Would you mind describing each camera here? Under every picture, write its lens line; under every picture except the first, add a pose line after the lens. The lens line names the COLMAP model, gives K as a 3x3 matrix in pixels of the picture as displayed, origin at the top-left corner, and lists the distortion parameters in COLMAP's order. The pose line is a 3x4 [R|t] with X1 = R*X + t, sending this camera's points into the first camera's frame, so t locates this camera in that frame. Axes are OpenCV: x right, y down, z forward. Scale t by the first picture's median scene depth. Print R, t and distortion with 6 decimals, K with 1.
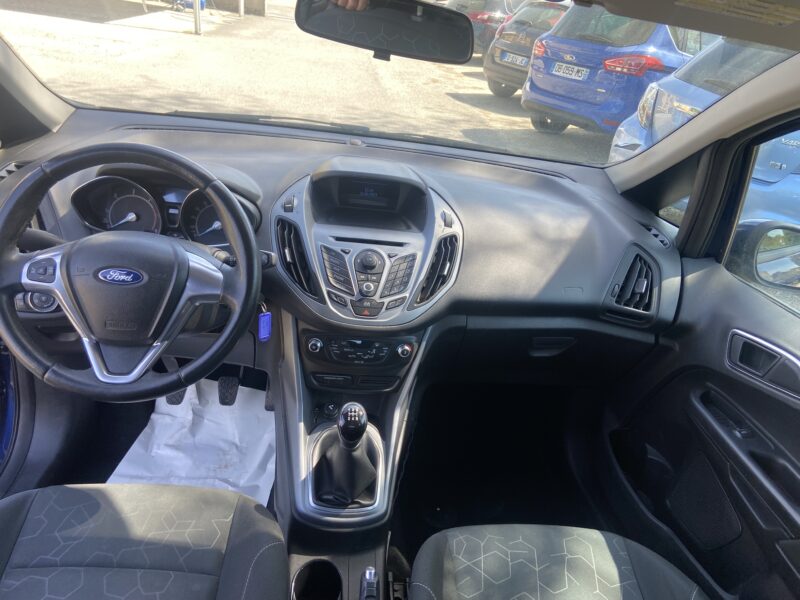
lens RADIAL K [[607.0, 0, 405.3], [0, 607.0, 300.9], [0, 0, 1]] dist [0.075357, -0.080881]
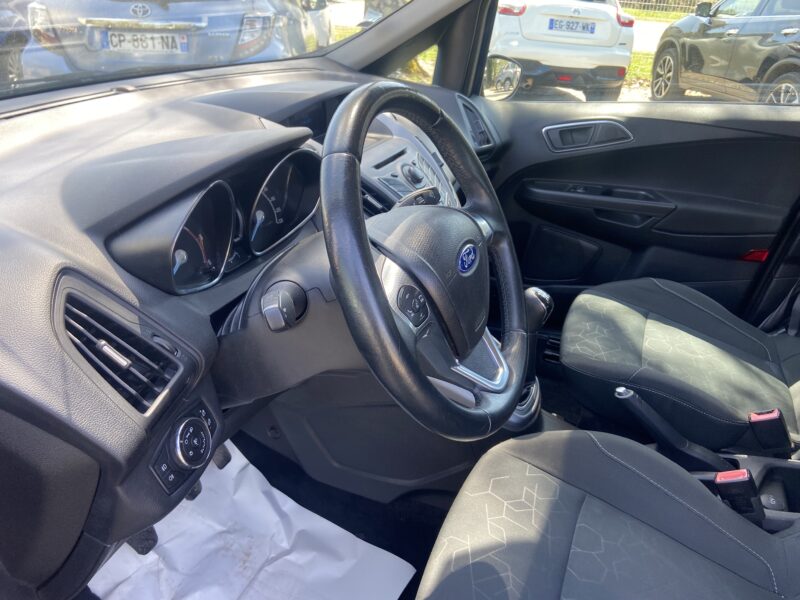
lens RADIAL K [[607.0, 0, 404.1], [0, 607.0, 303.4], [0, 0, 1]] dist [0.075357, -0.080881]
pose [[0.452757, -0.506237, 0.733986, -0.814451], [0.421693, 0.846883, 0.323983, -0.200009], [-0.785612, 0.162832, 0.596908, 0.490451]]
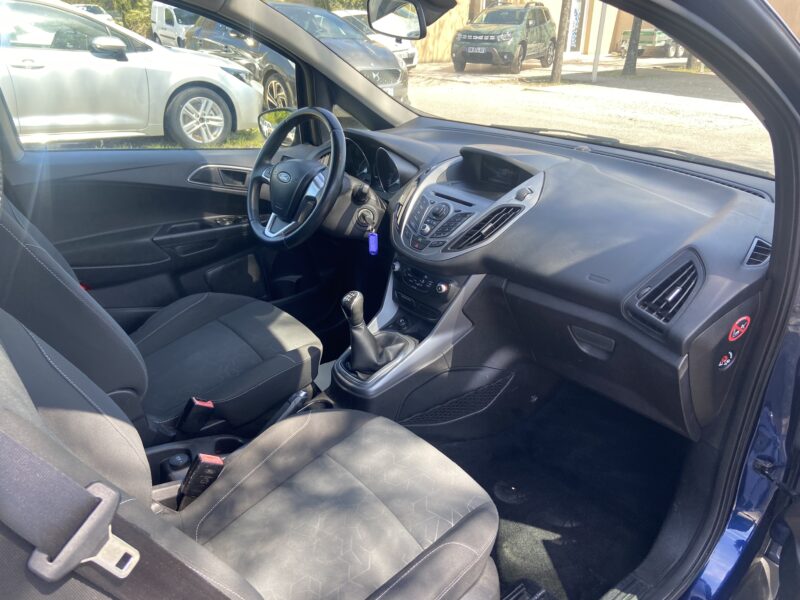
lens RADIAL K [[607.0, 0, 404.8], [0, 607.0, 299.3], [0, 0, 1]] dist [0.075357, -0.080881]
pose [[0.559446, 0.231978, -0.795743, 0.939206], [-0.332060, 0.942355, 0.041265, 0.078624], [0.759445, 0.241149, 0.604227, 0.217179]]
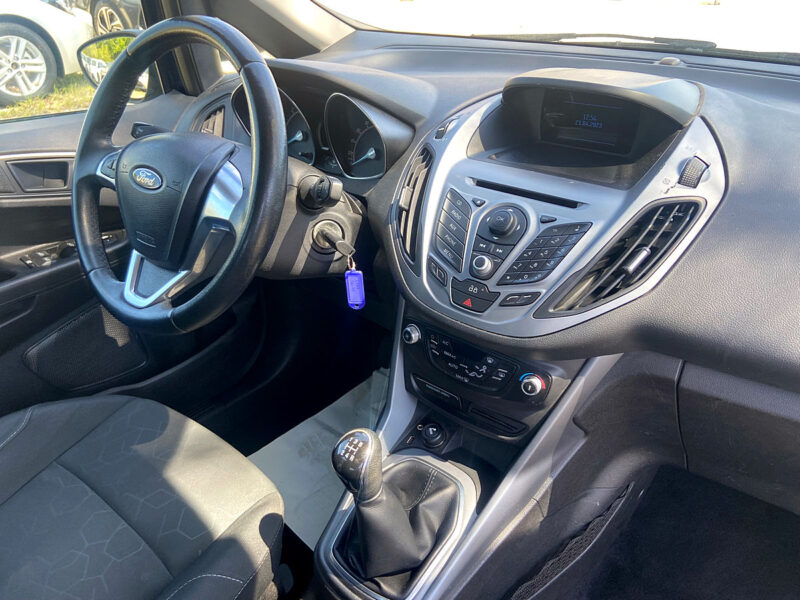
lens RADIAL K [[607.0, 0, 404.4], [0, 607.0, 302.2], [0, 0, 1]] dist [0.075357, -0.080881]
pose [[0.718634, 0.226867, -0.657340, 0.280939], [-0.212154, 0.971746, 0.103440, -0.029914], [0.662235, 0.065122, 0.746461, 0.480328]]
